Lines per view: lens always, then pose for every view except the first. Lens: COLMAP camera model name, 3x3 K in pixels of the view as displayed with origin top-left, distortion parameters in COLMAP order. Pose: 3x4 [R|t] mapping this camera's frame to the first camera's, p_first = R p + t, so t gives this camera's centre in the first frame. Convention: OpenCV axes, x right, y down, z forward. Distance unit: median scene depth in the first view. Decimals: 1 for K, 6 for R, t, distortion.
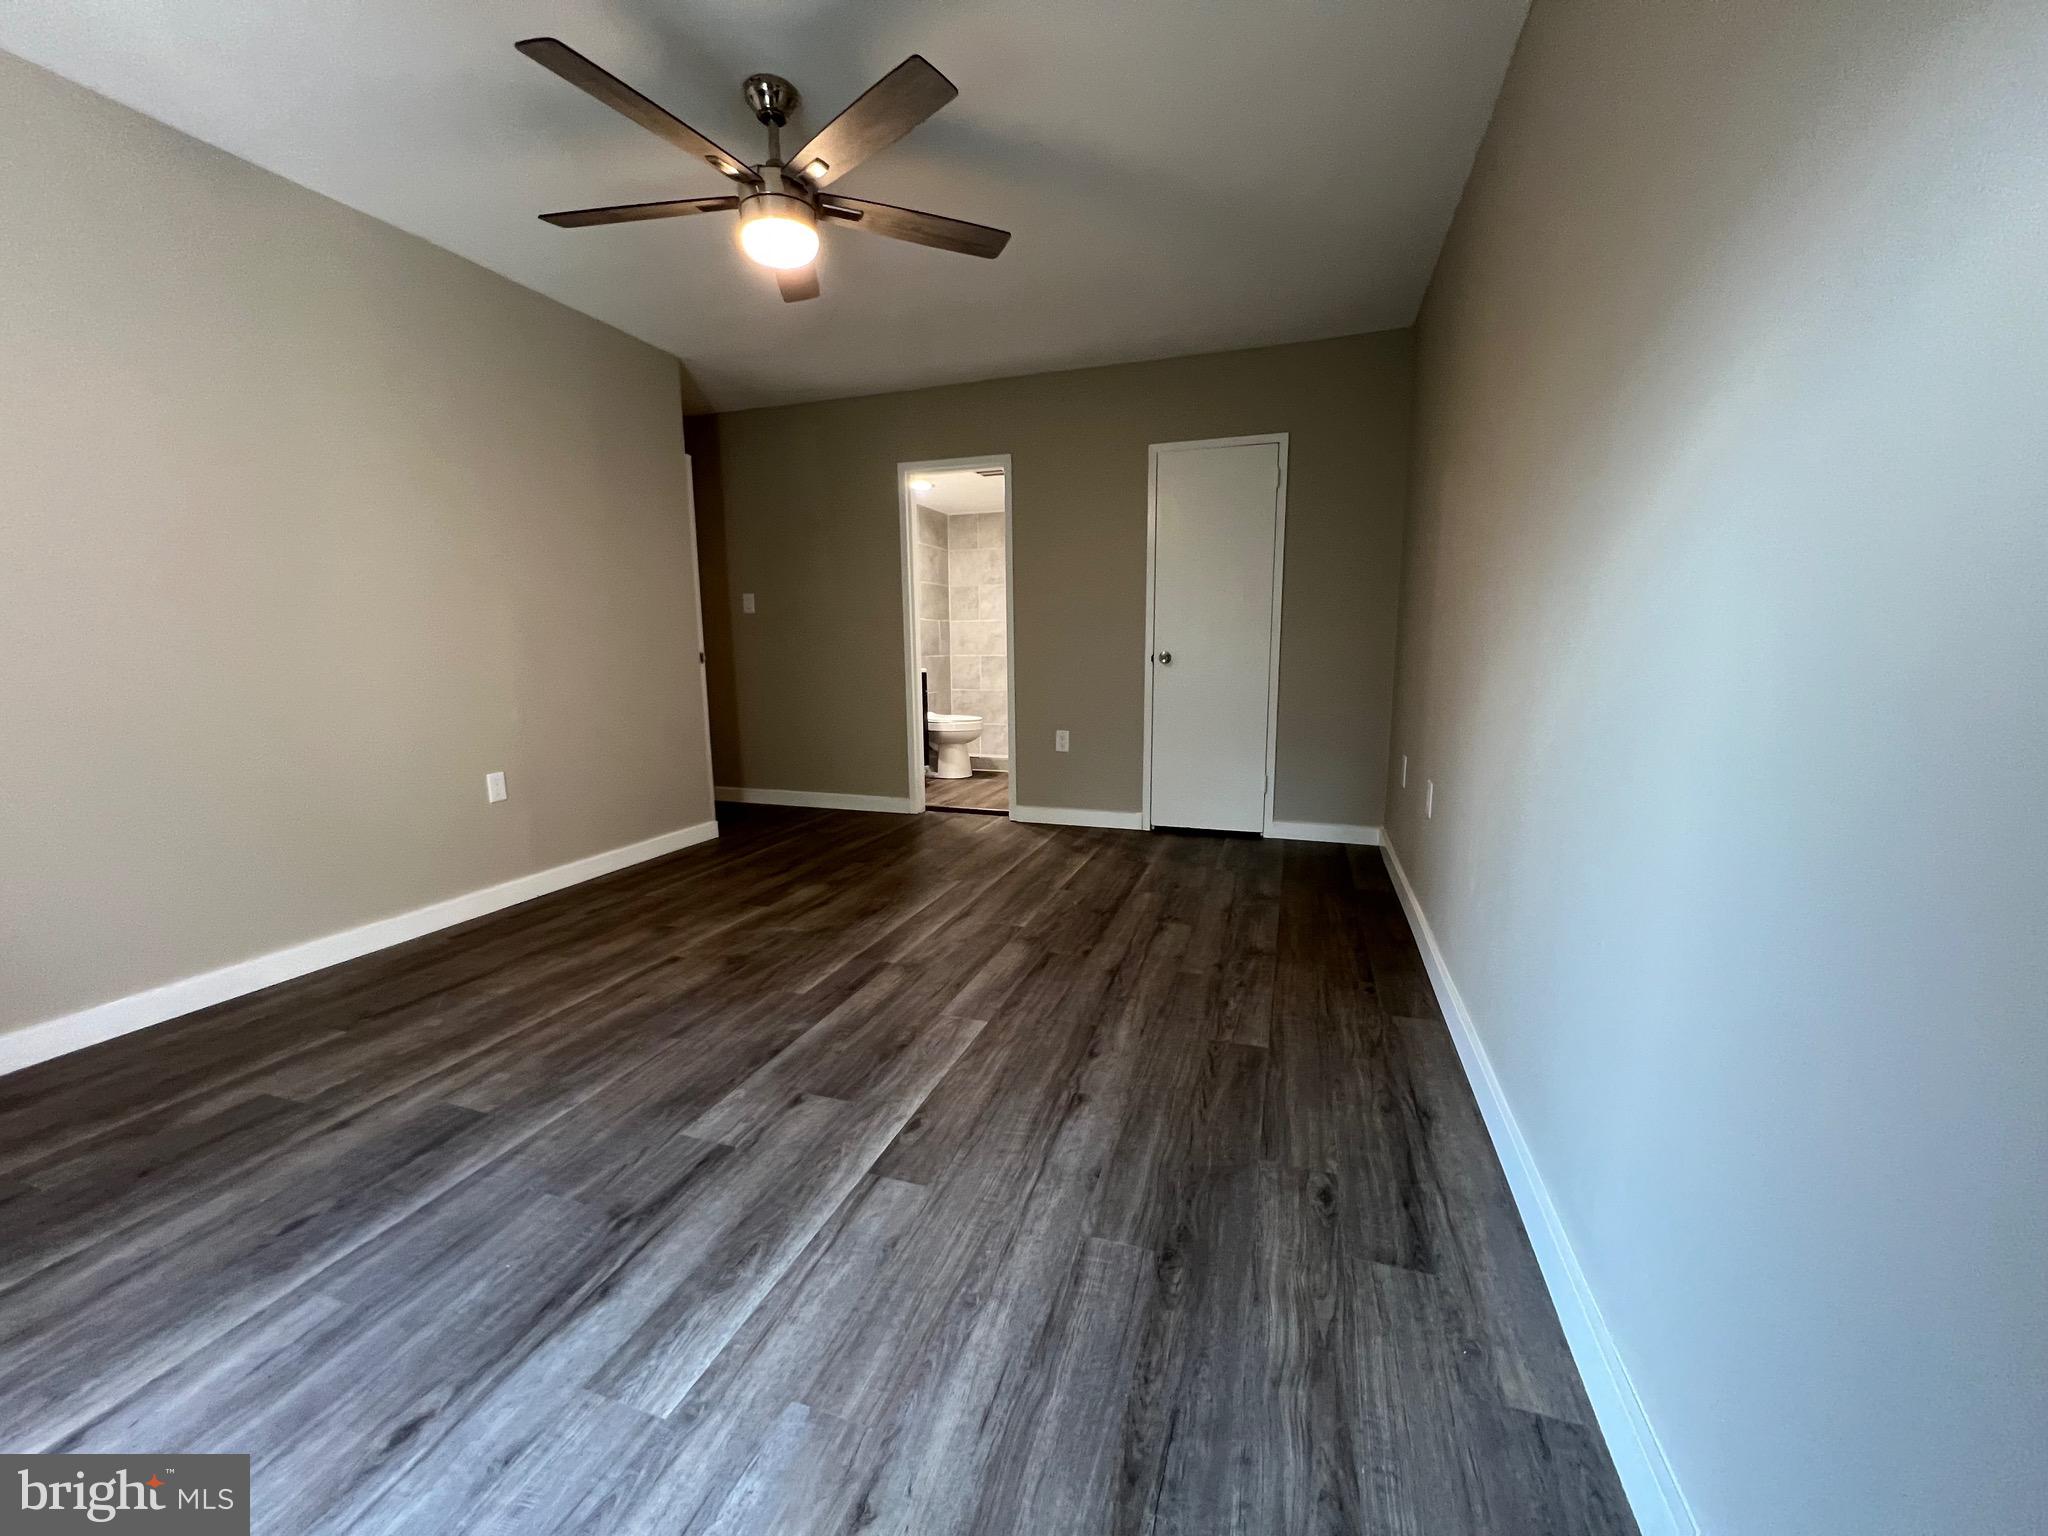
lens RADIAL K [[813.3, 0, 1022.7], [0, 813.3, 770.8], [0, 0, 1]] dist [-0.003386, 0.000398]
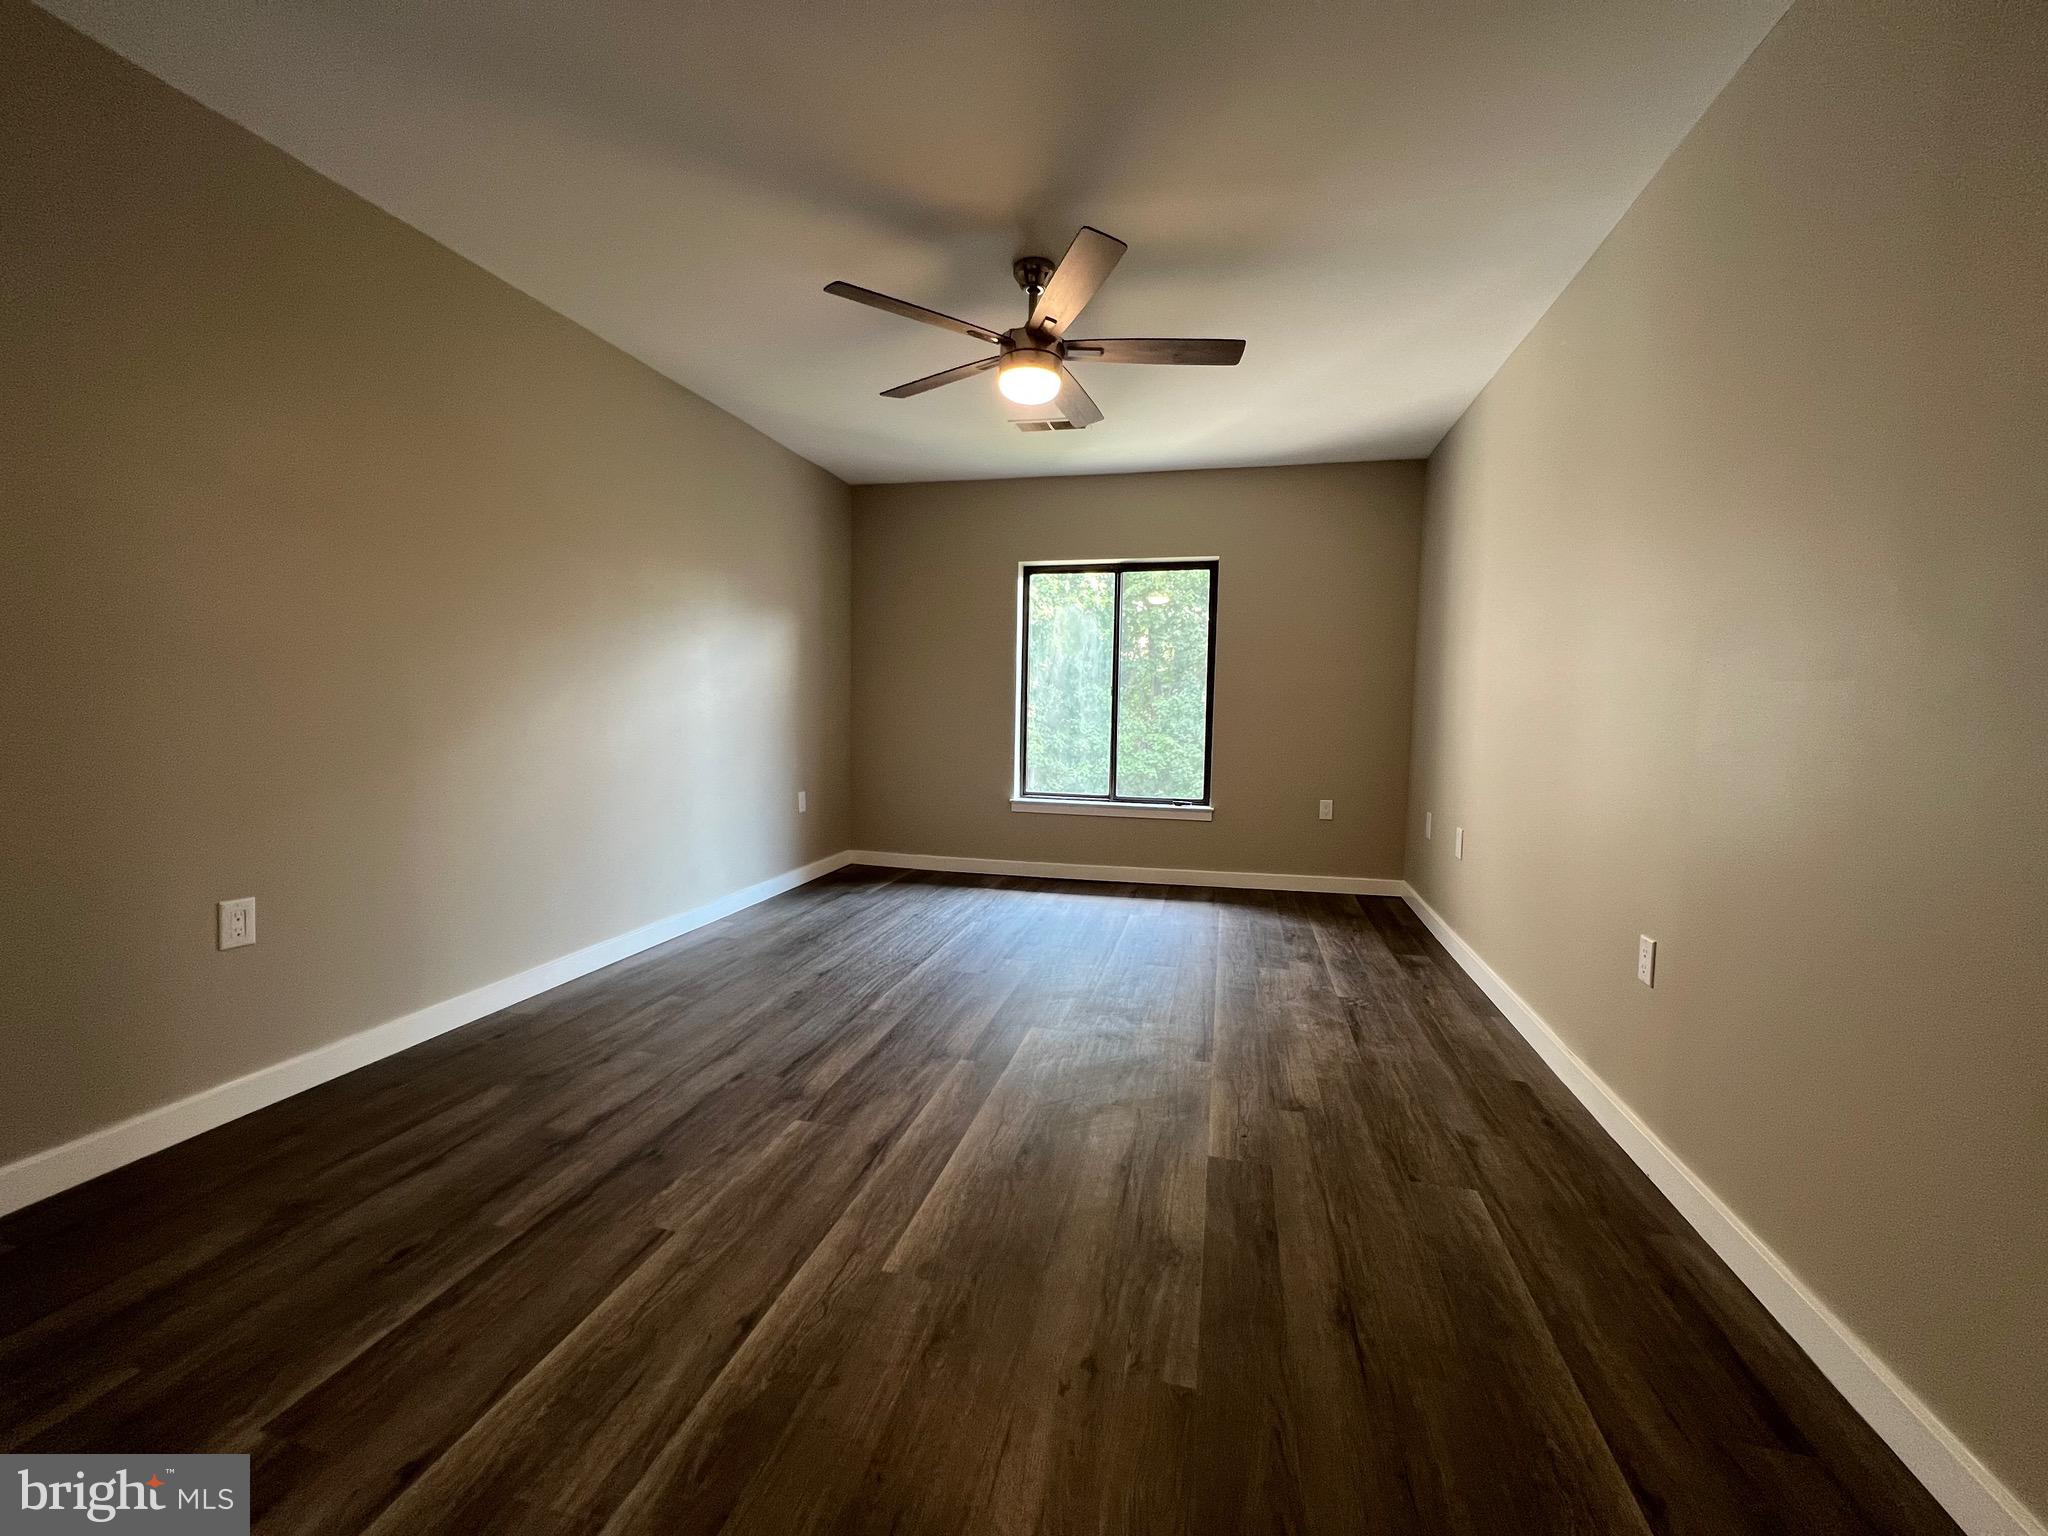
lens RADIAL K [[813.3, 0, 1022.7], [0, 813.3, 770.8], [0, 0, 1]] dist [-0.003386, 0.000398]
pose [[-0.996906, -0.002189, -0.078569, -0.201938], [-0.020895, 0.971022, 0.238073, -0.395454], [0.075771, 0.238979, -0.968064, 2.364564]]
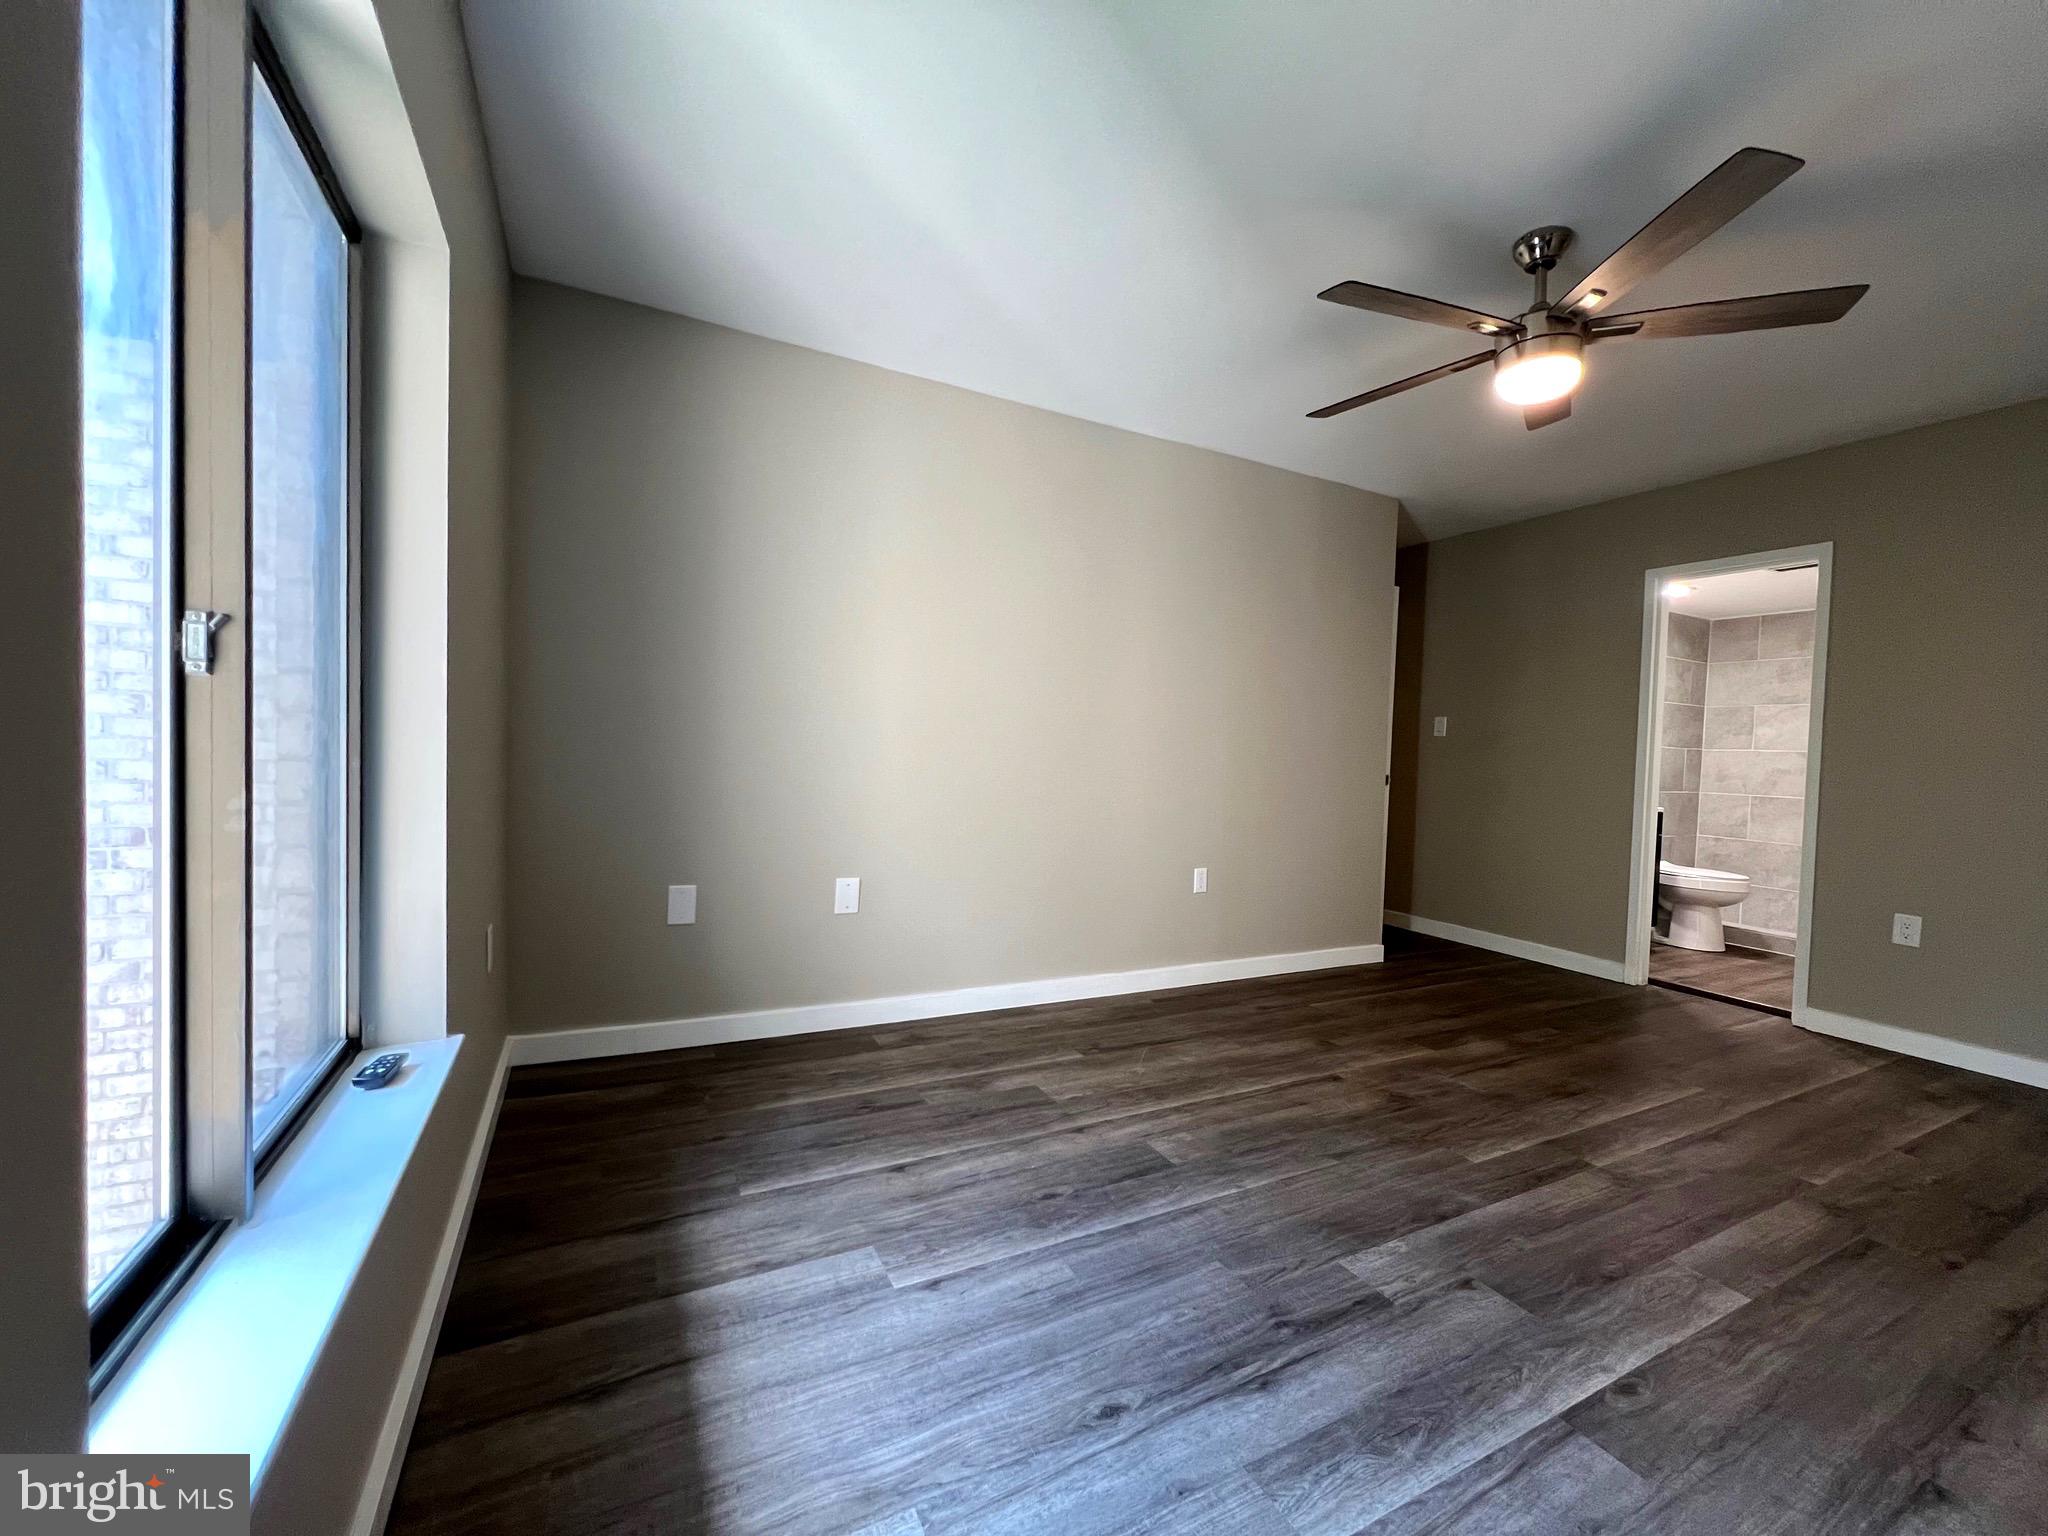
lens RADIAL K [[813.3, 0, 1022.7], [0, 813.3, 770.8], [0, 0, 1]] dist [-0.003386, 0.000398]
pose [[0.712888, 0.052442, -0.699314, -0.027974], [-0.149305, 0.985687, -0.078285, -0.008515], [0.685200, 0.160219, 0.710515, -0.056794]]
